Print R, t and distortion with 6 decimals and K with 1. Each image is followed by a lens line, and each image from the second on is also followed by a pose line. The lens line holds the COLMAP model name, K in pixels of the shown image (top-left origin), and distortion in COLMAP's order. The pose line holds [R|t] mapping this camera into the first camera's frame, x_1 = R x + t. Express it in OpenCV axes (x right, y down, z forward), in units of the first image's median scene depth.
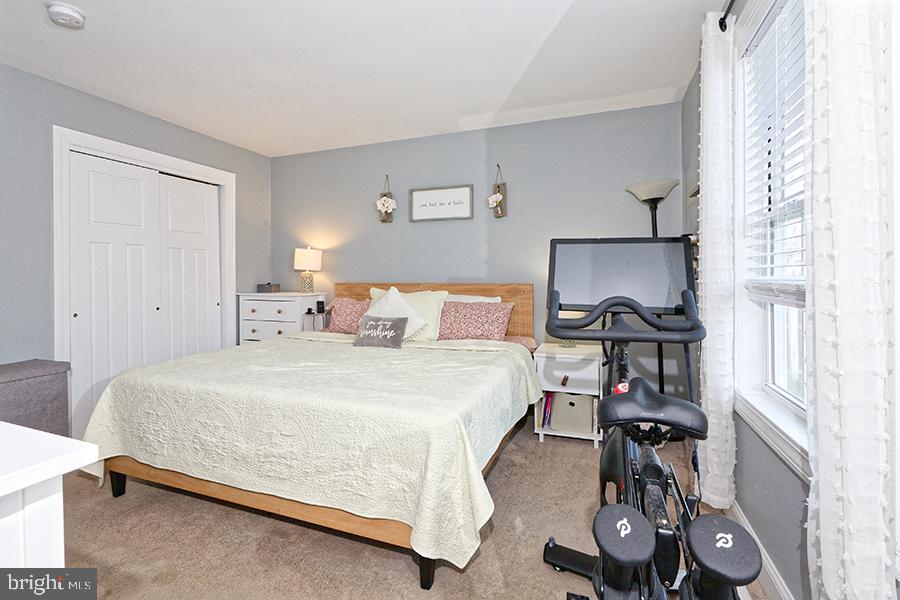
lens RADIAL K [[405.3, 0, 451.6], [0, 405.3, 277.0], [0, 0, 1]] dist [-0.000406, -0.000011]
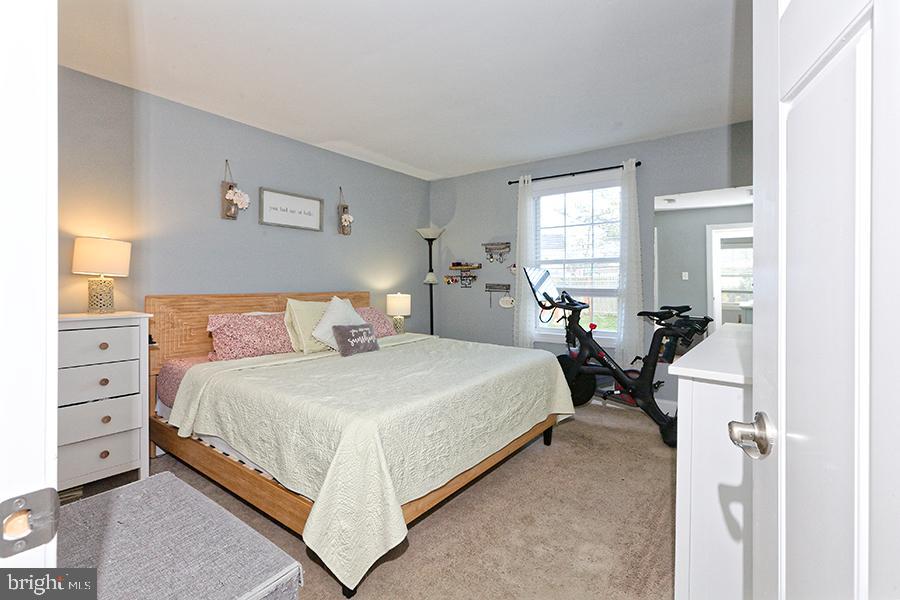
lens RADIAL K [[420.4, 0, 452.8], [0, 420.4, 284.5], [0, 0, 1]] dist [0.000591, 0.000062]
pose [[0.285241, -0.000252, 0.958456, -0.910544], [-0.000856, 0.999999, 0.000518, -0.005506], [-0.958455, -0.000968, 0.285241, 0.356694]]
